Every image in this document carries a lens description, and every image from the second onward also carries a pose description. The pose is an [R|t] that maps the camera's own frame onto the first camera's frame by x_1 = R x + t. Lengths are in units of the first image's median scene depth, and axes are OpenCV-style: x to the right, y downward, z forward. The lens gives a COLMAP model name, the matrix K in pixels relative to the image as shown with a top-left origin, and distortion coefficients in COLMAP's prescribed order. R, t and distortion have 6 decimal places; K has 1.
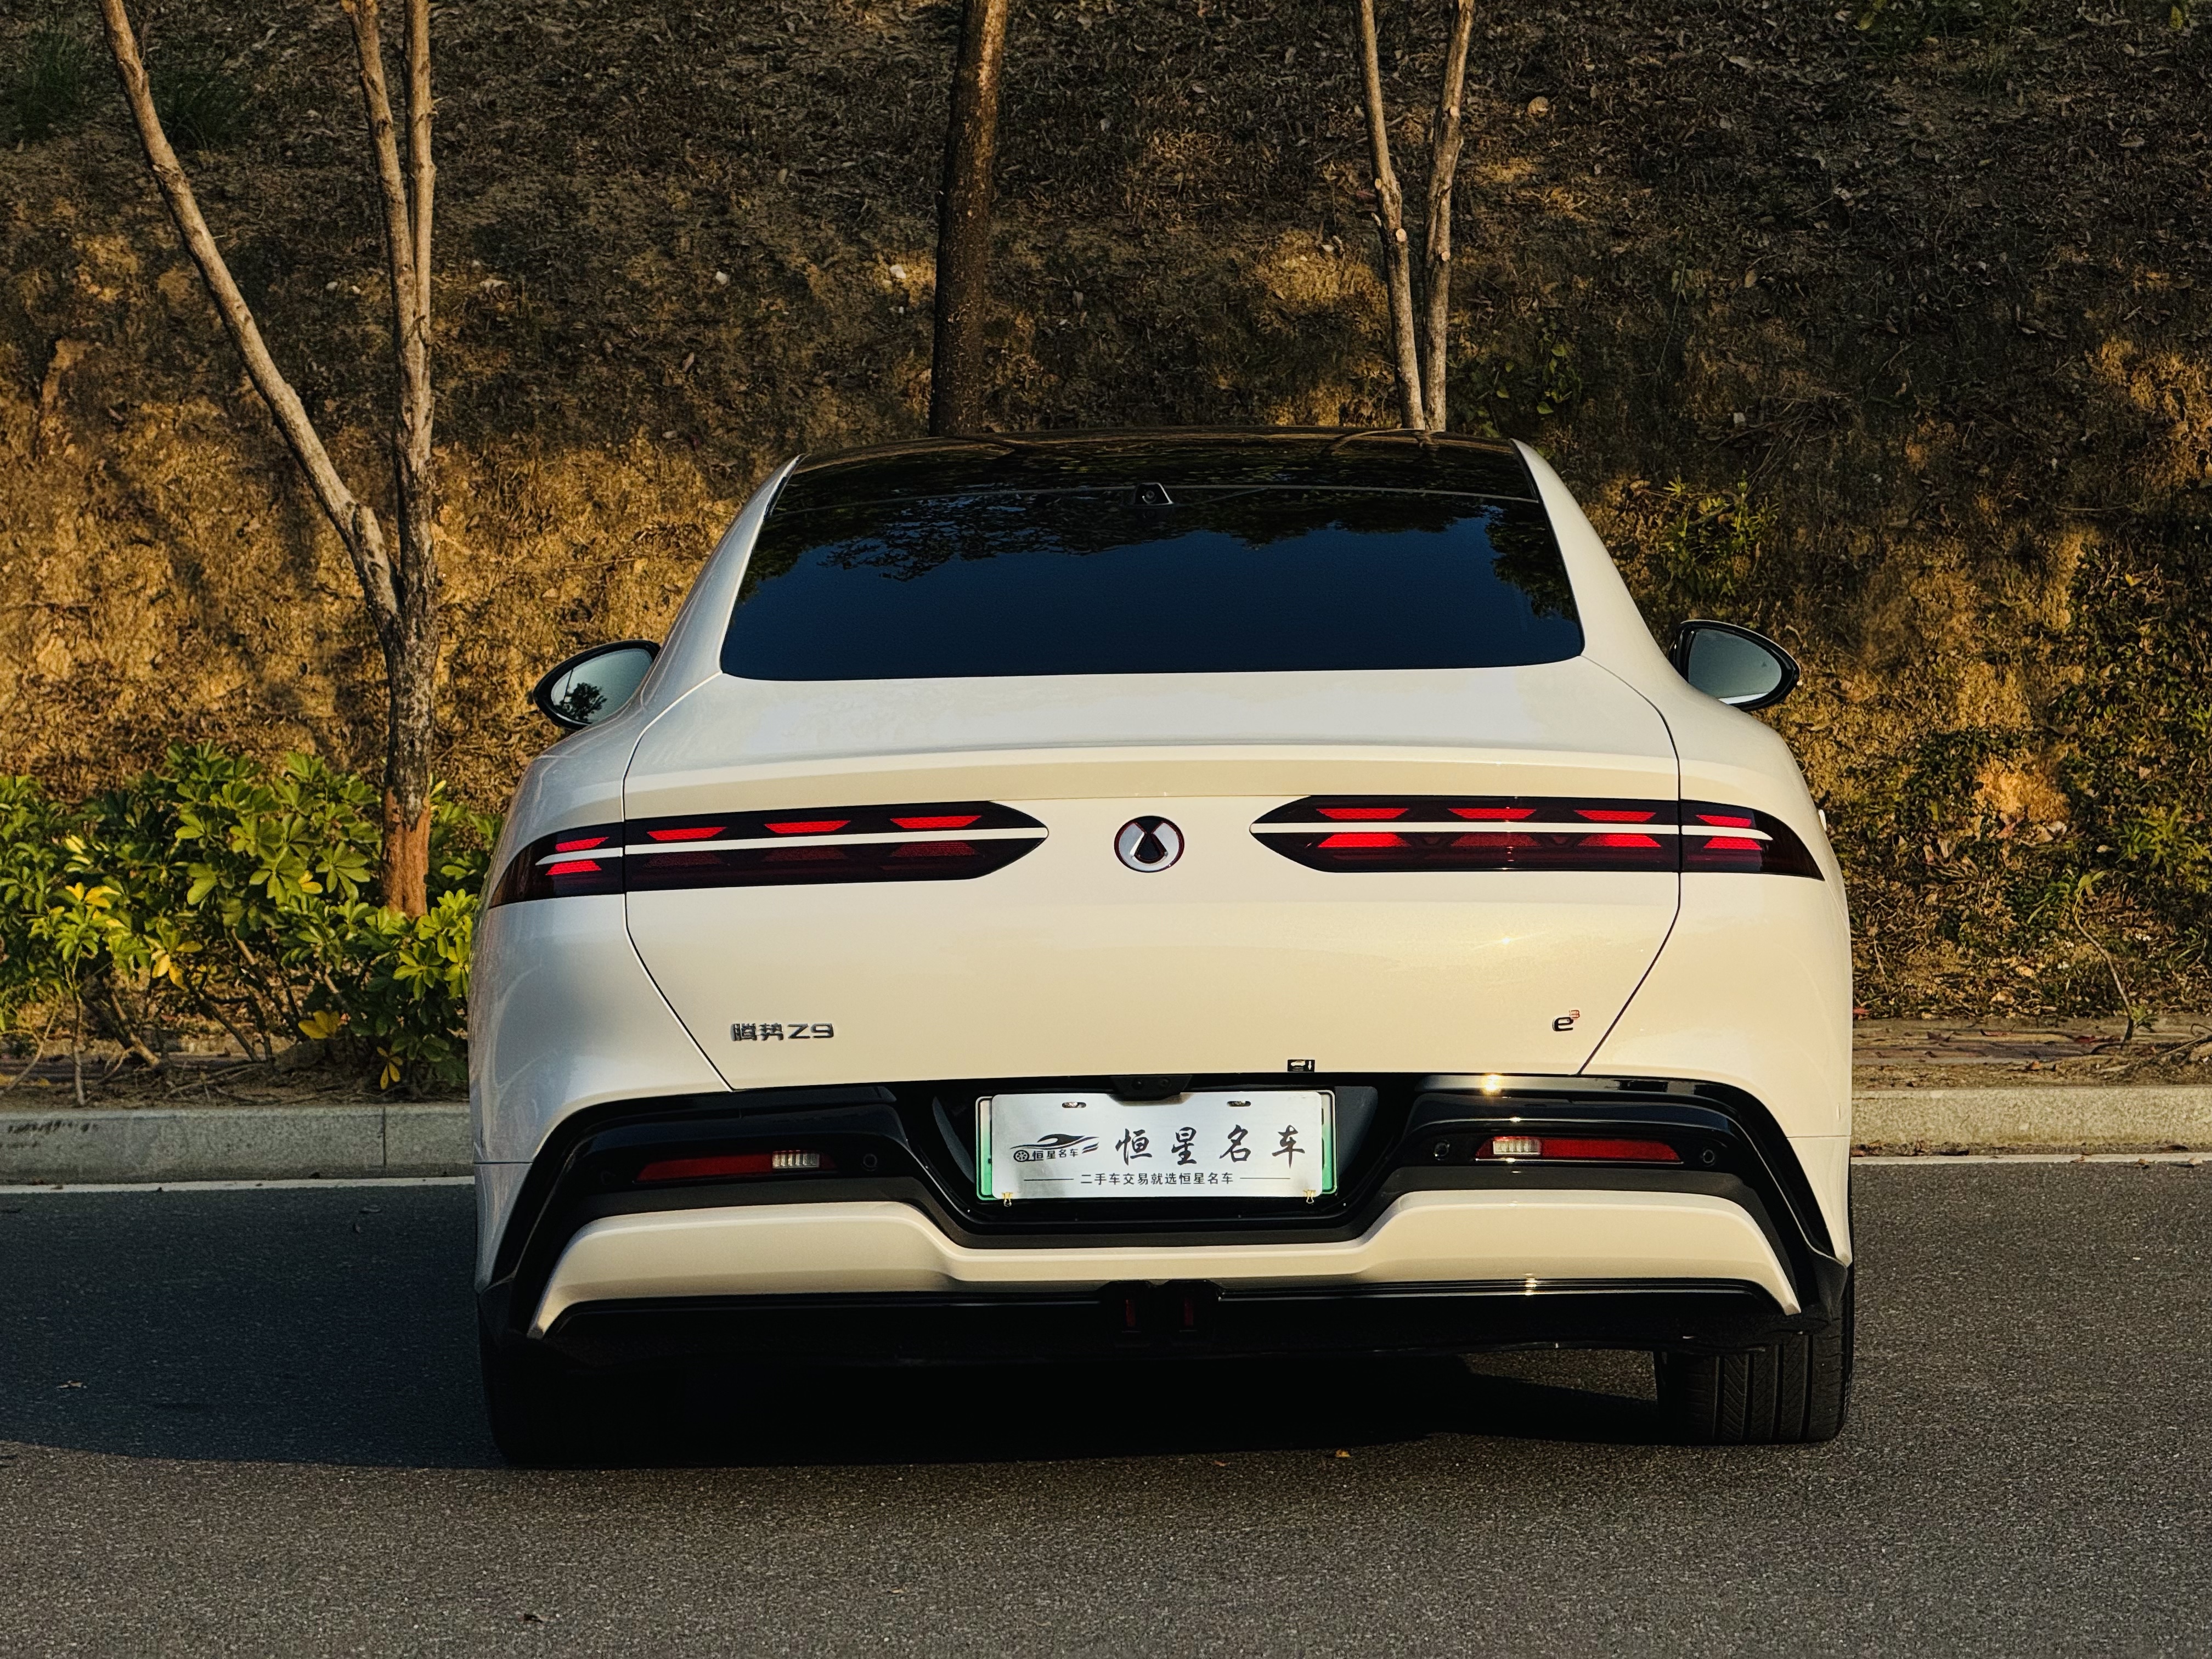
lens RADIAL K [[7786.8, 0, 1092.9], [0, 7786.8, 820.1], [0, 0, 1]] dist [0.249676, 0.000000]
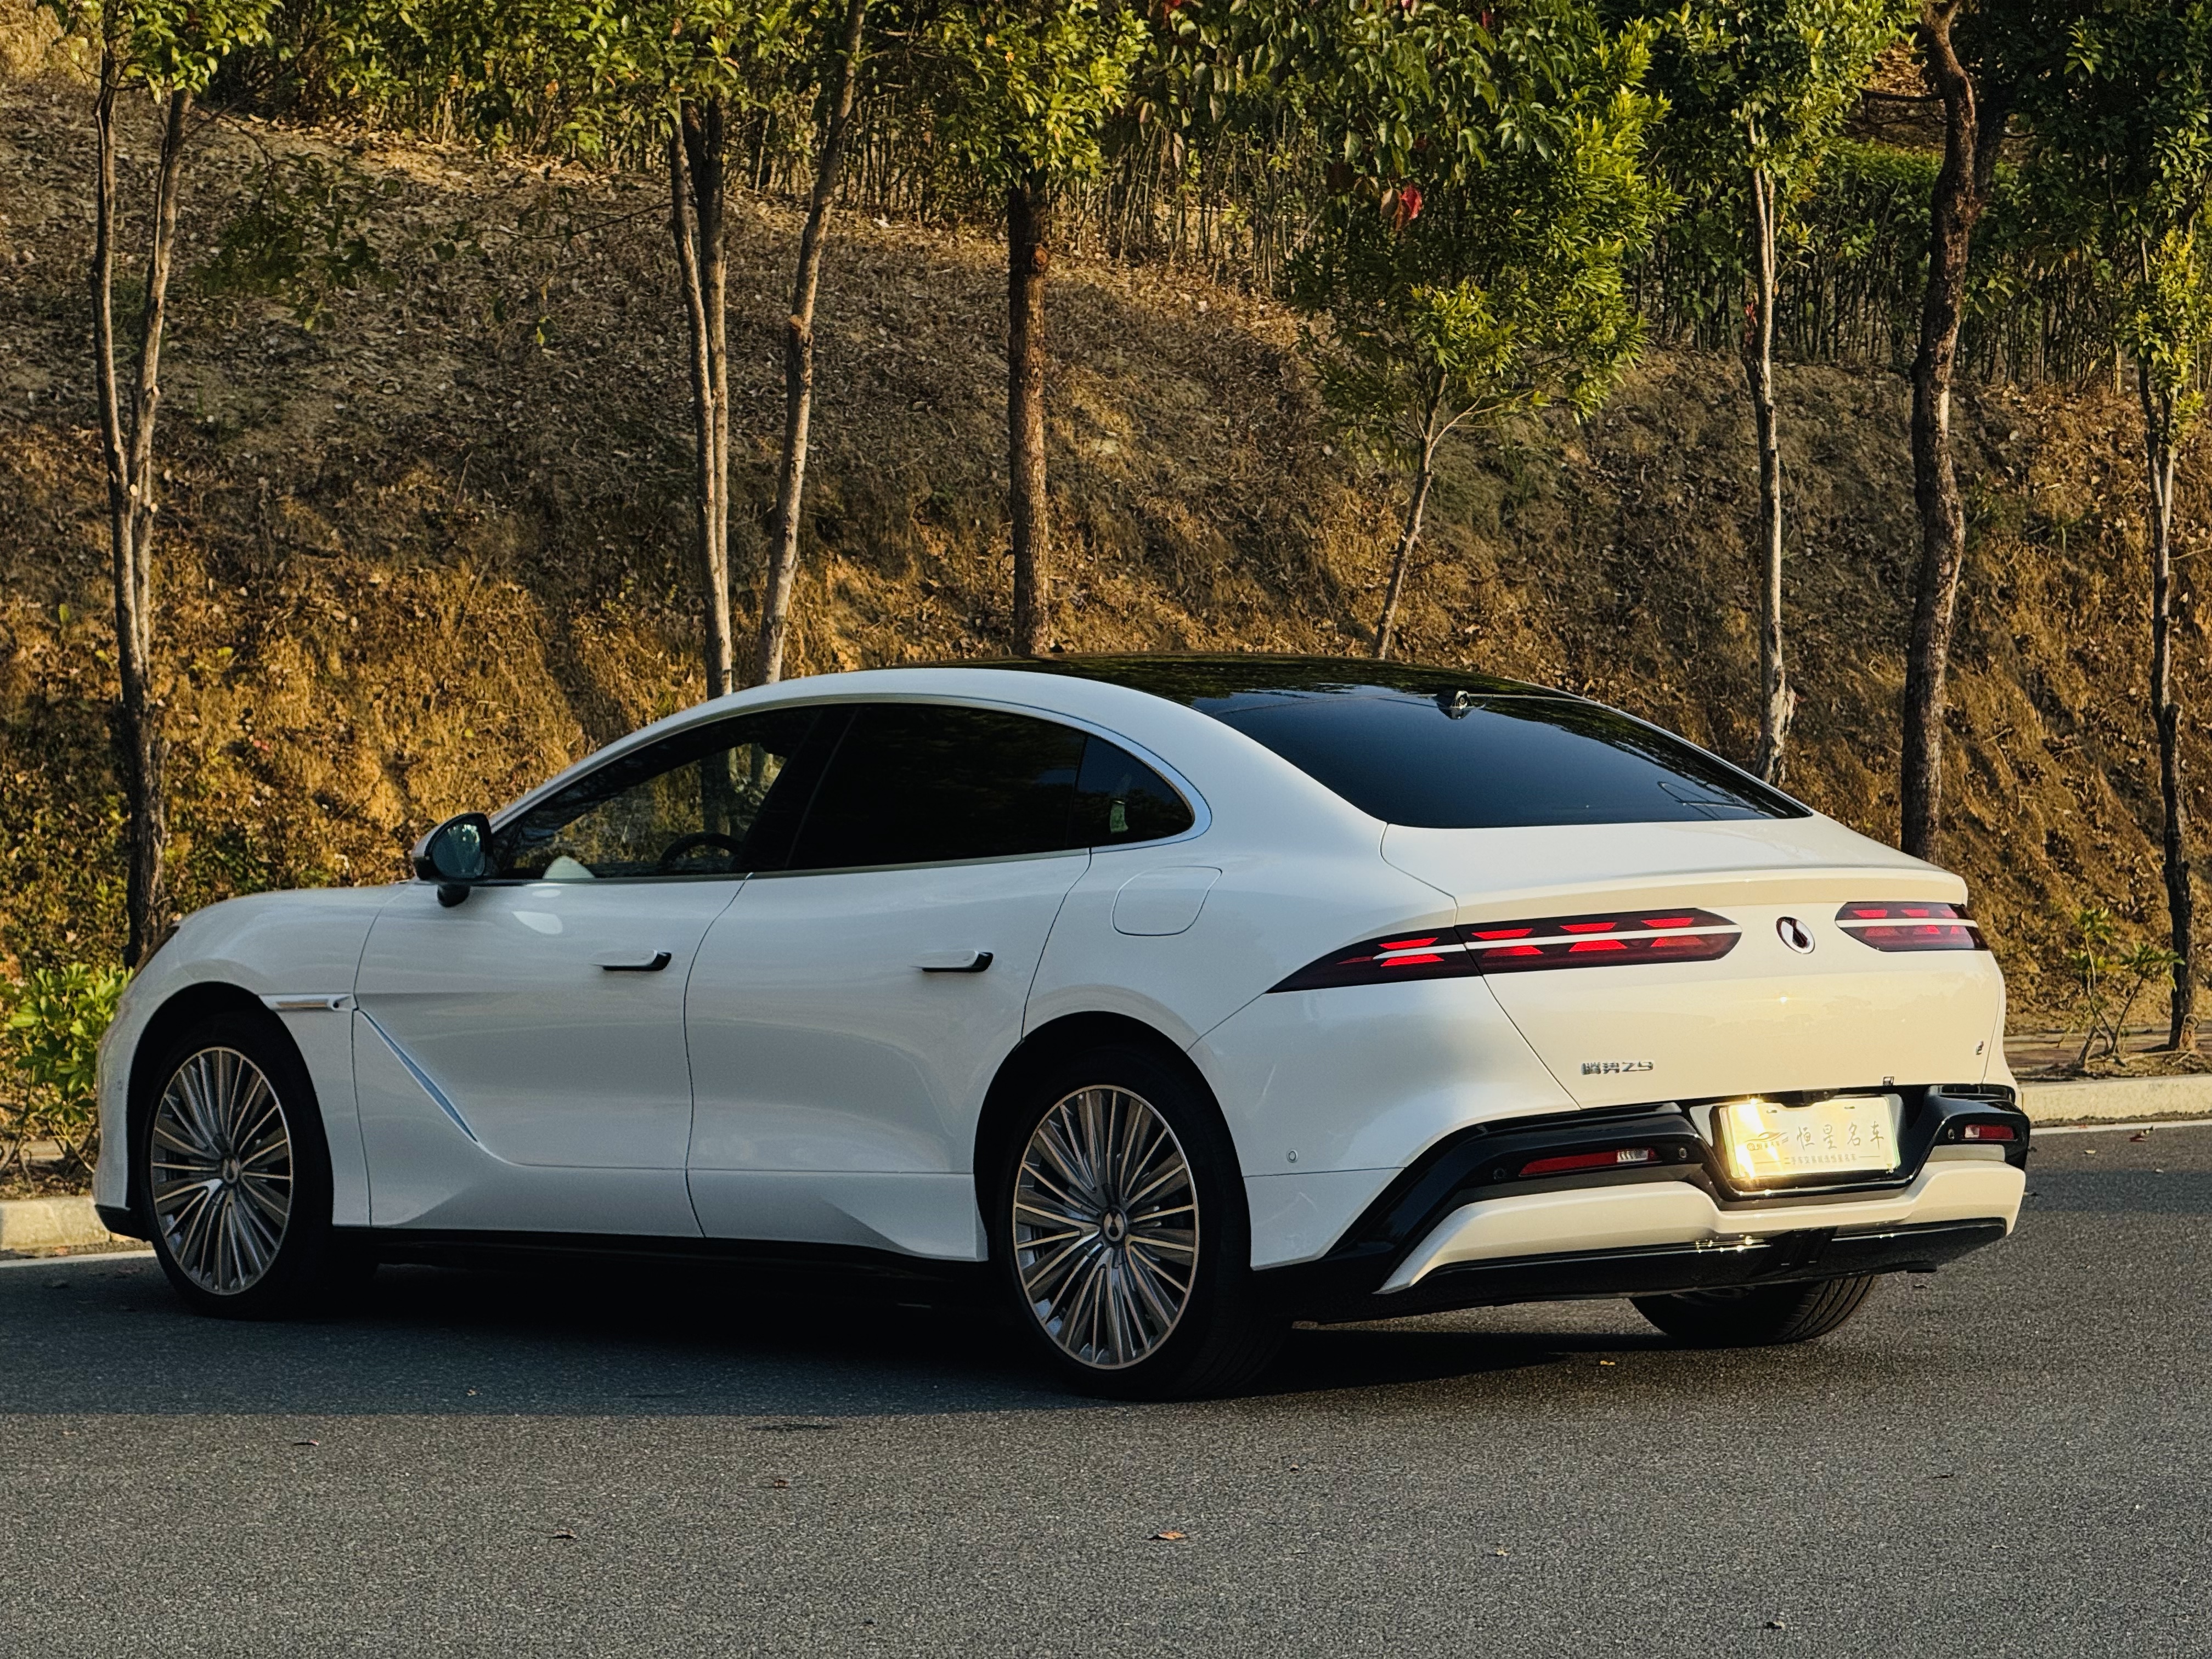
lens RADIAL K [[7786.8, 0, 1106.3], [0, 7786.8, 836.7], [0, 0, 1]] dist [0.249676, 0.000000]
pose [[0.741614, -0.004087, 0.670815, -0.544207], [0.022640, 0.999564, -0.018940, 0.004766], [-0.670445, 0.029234, 0.741383, -0.005914]]
